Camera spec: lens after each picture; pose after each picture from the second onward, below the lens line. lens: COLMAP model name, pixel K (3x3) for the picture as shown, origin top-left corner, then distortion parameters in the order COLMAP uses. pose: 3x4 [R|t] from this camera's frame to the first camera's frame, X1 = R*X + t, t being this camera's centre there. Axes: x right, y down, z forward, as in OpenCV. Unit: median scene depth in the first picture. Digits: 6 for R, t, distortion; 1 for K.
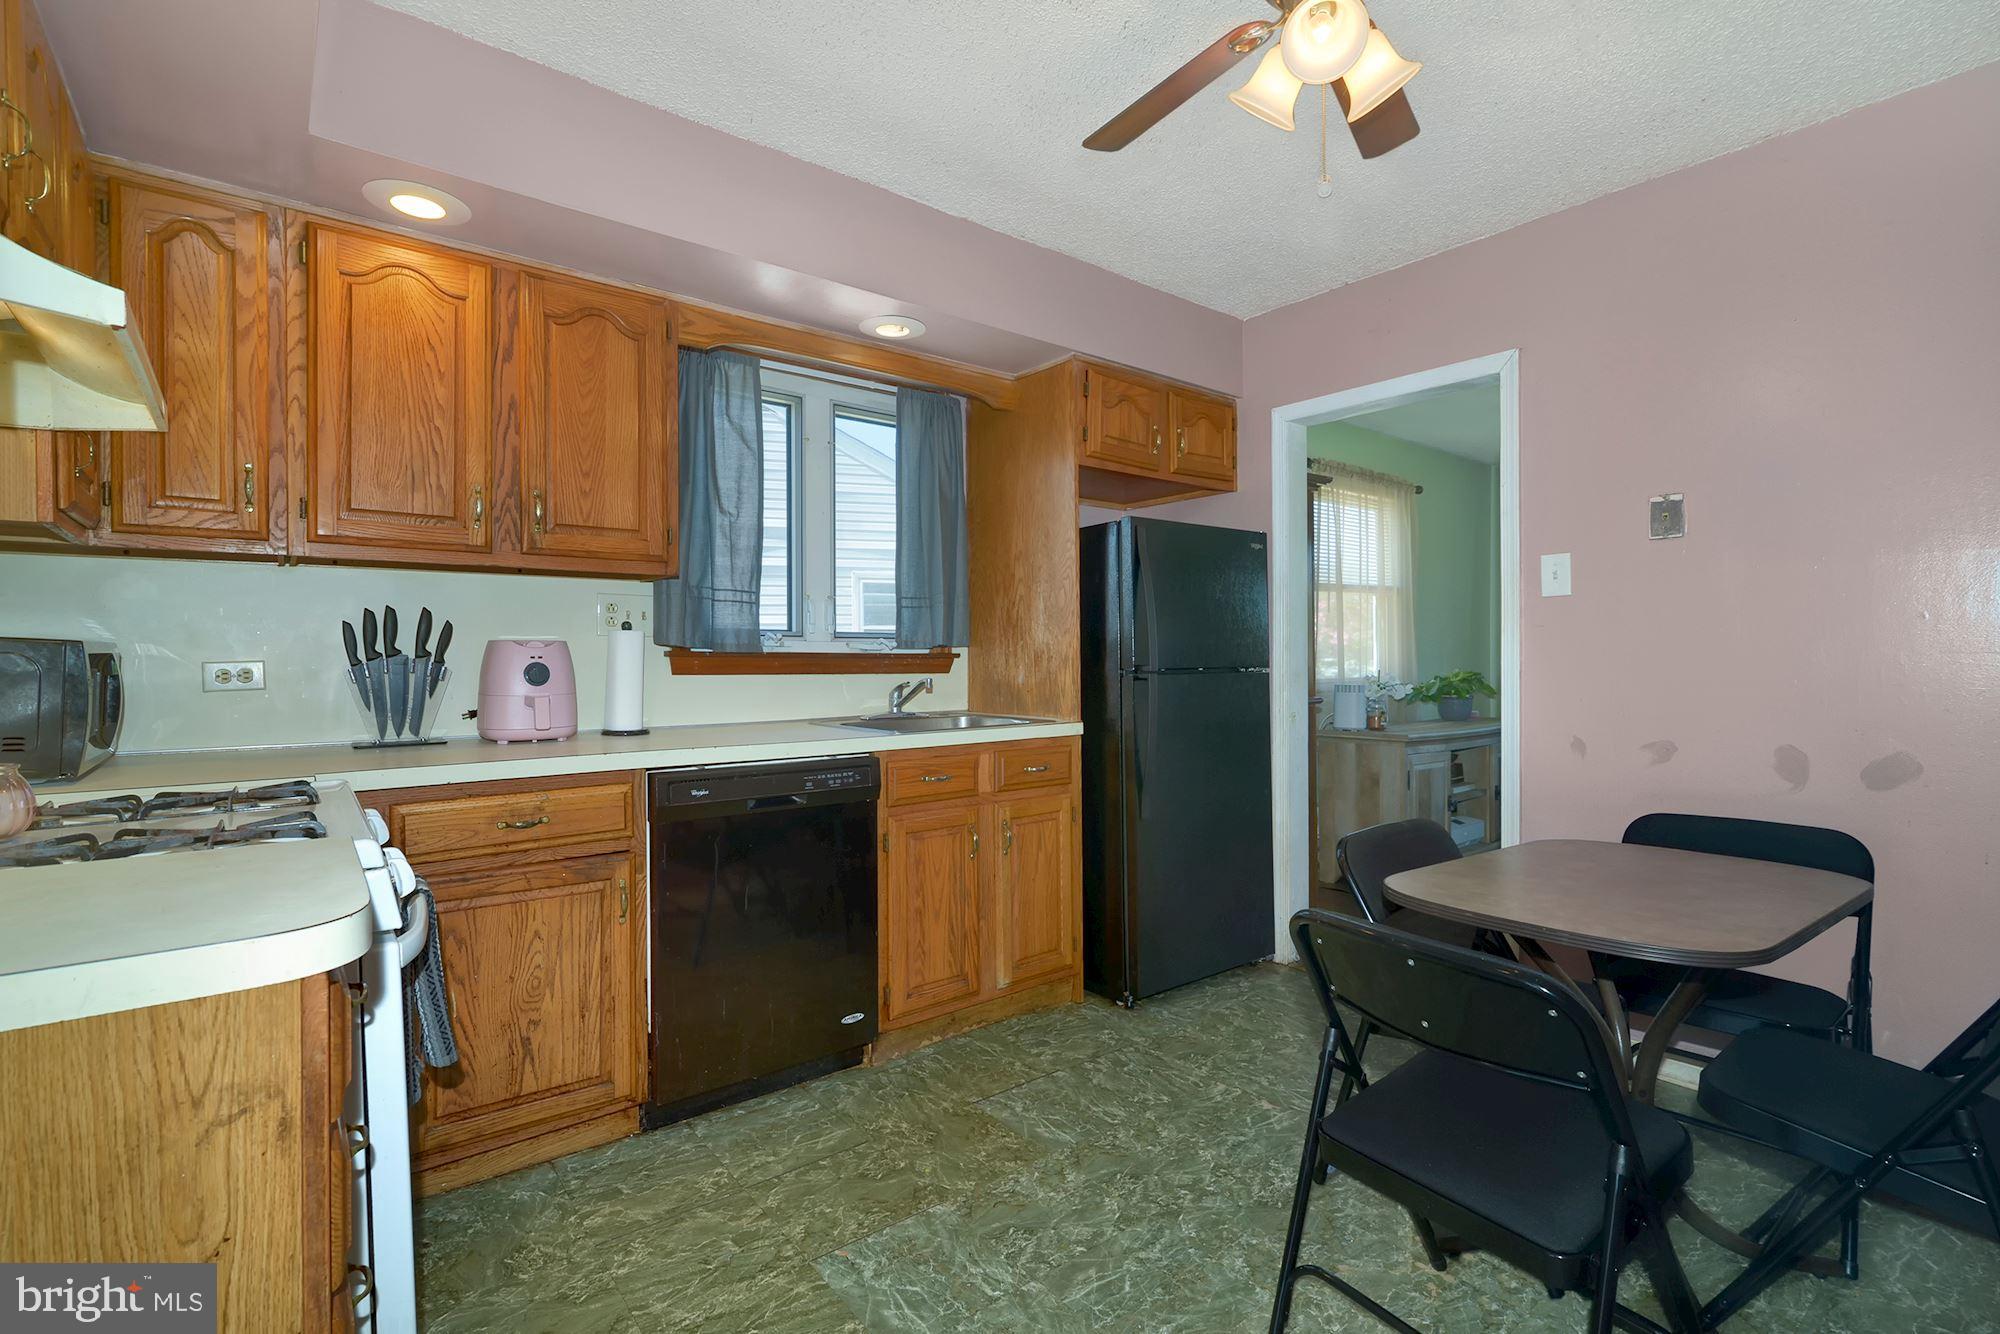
lens RADIAL K [[908.7, 0, 1008.8], [0, 908.7, 661.8], [0, 0, 1]] dist [-0.003044, -0.000011]
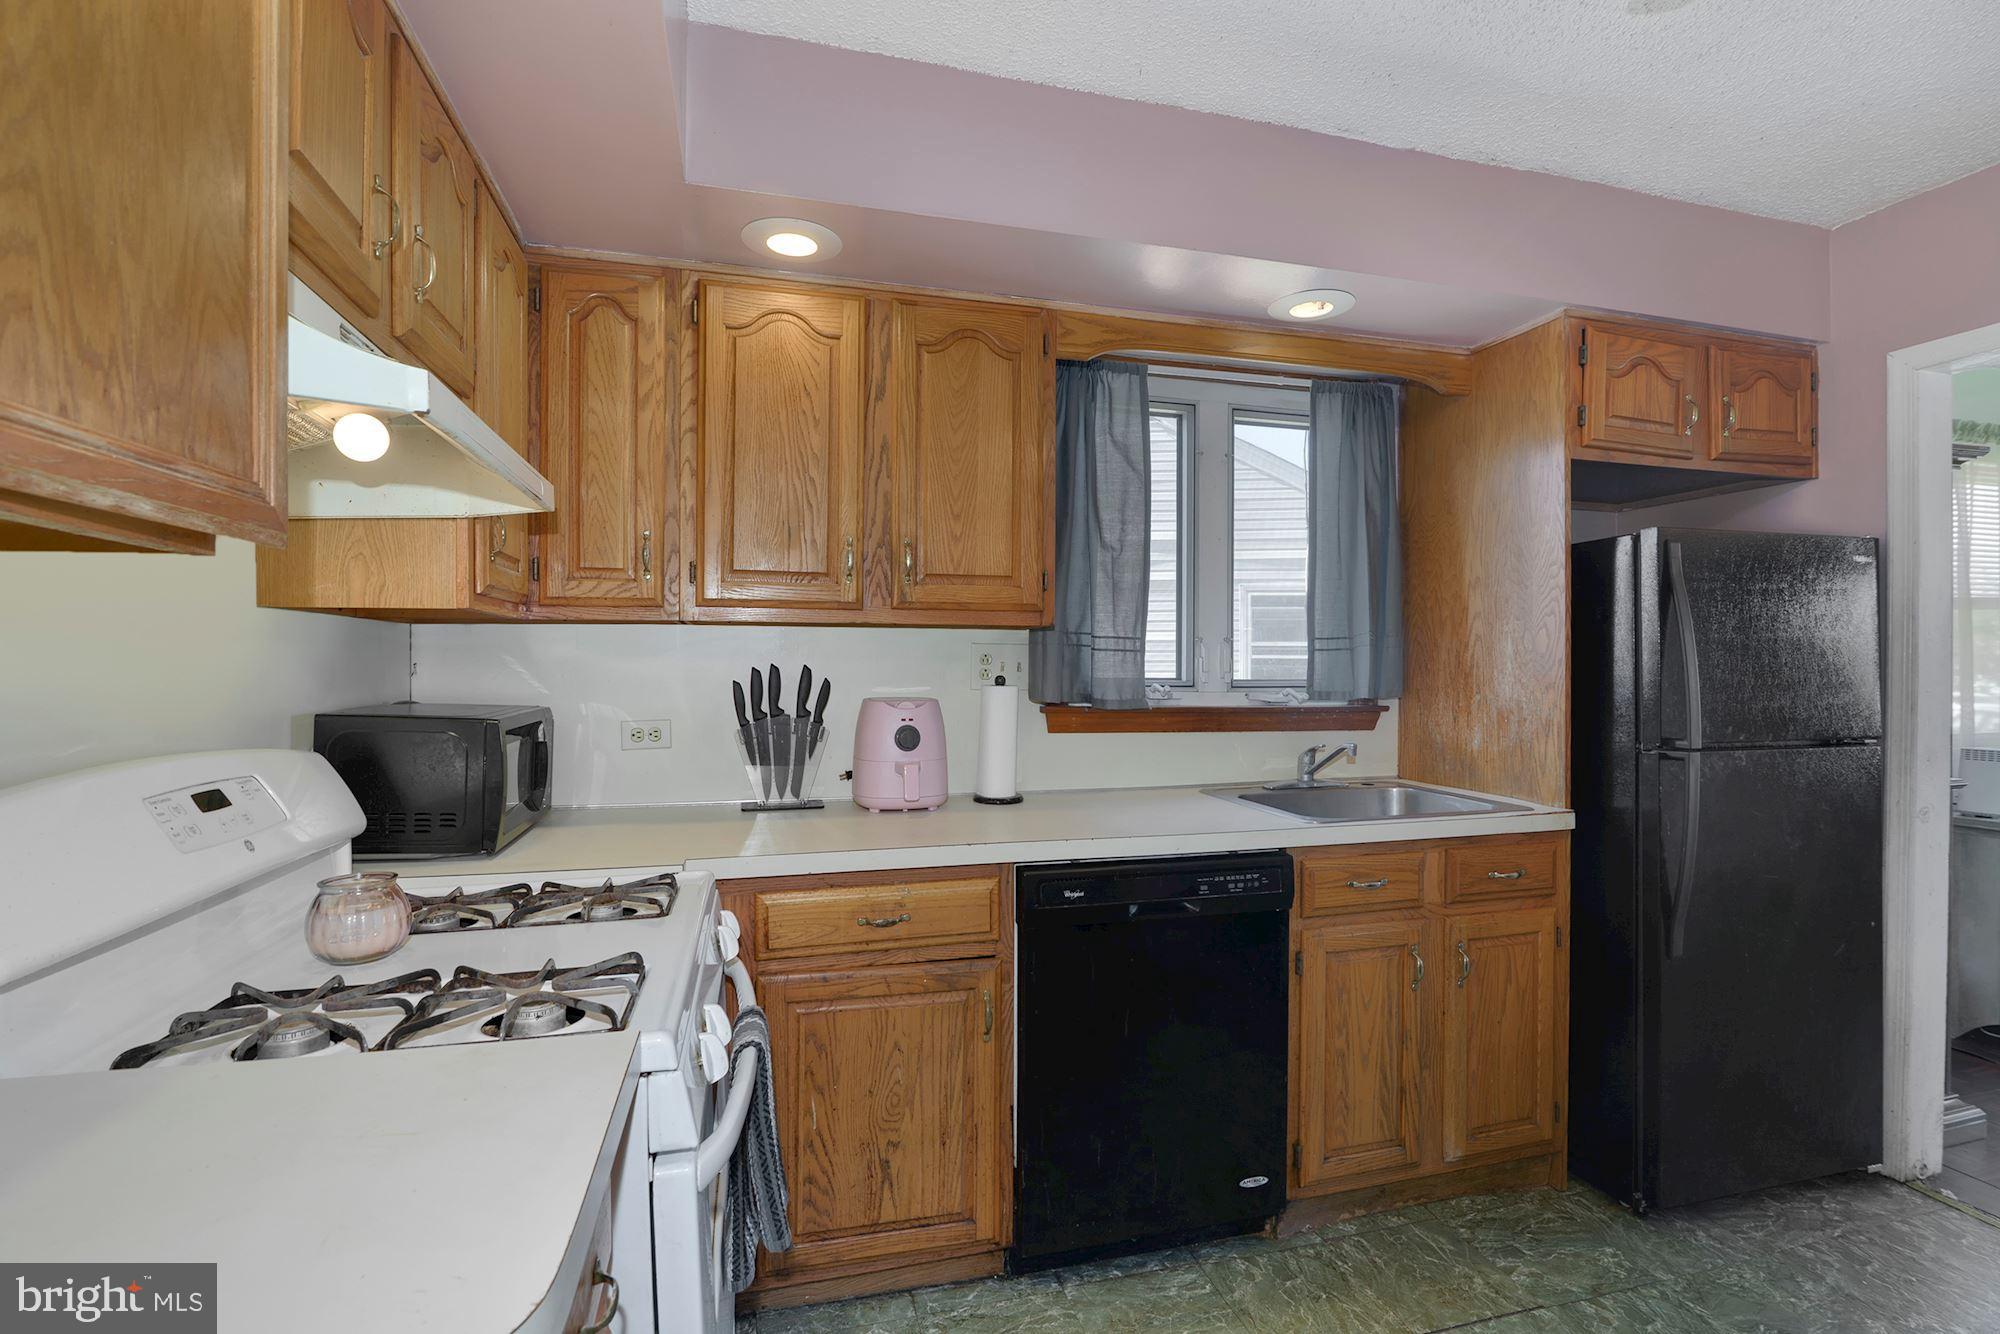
lens RADIAL K [[925.5, 0, 1013.2], [0, 925.5, 671.2], [0, 0, 1]] dist [-0.018318, 0.000296]
pose [[0.918929, 0.009952, -0.394298, -0.051391], [-0.008821, 0.999950, 0.004680, -0.055308], [0.394325, -0.000823, 0.918971, 0.173403]]
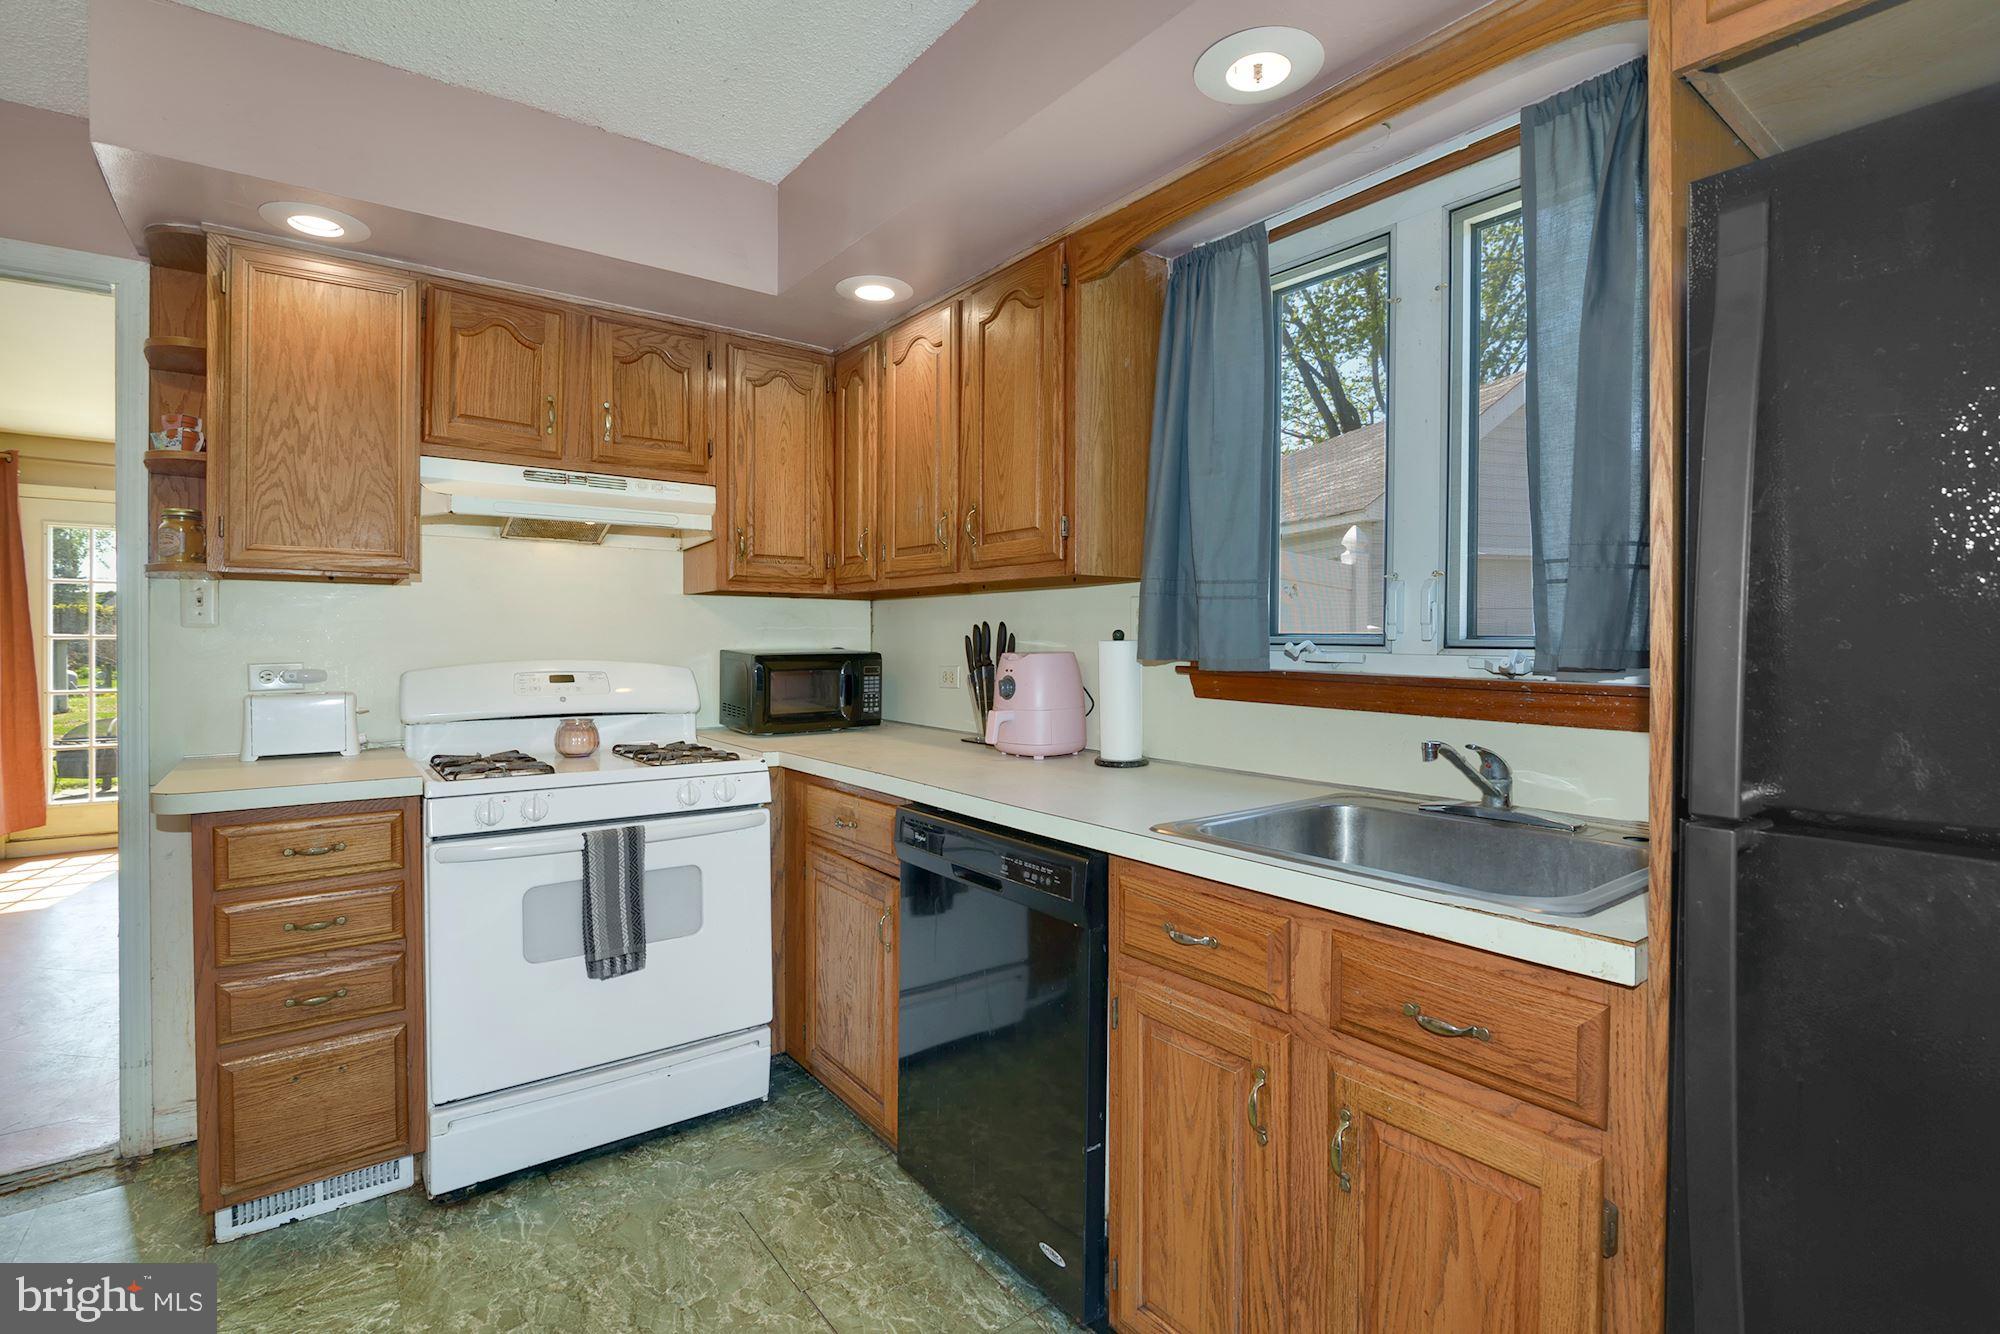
lens RADIAL K [[934.2, 0, 1007.9], [0, 934.2, 653.5], [0, 0, 1]] dist [-0.015248, -0.000062]
pose [[-0.025439, 0.016086, -0.999547, 0.460514], [-0.008579, 0.999830, 0.016309, -0.037580], [0.999640, 0.008990, -0.025296, 0.958357]]
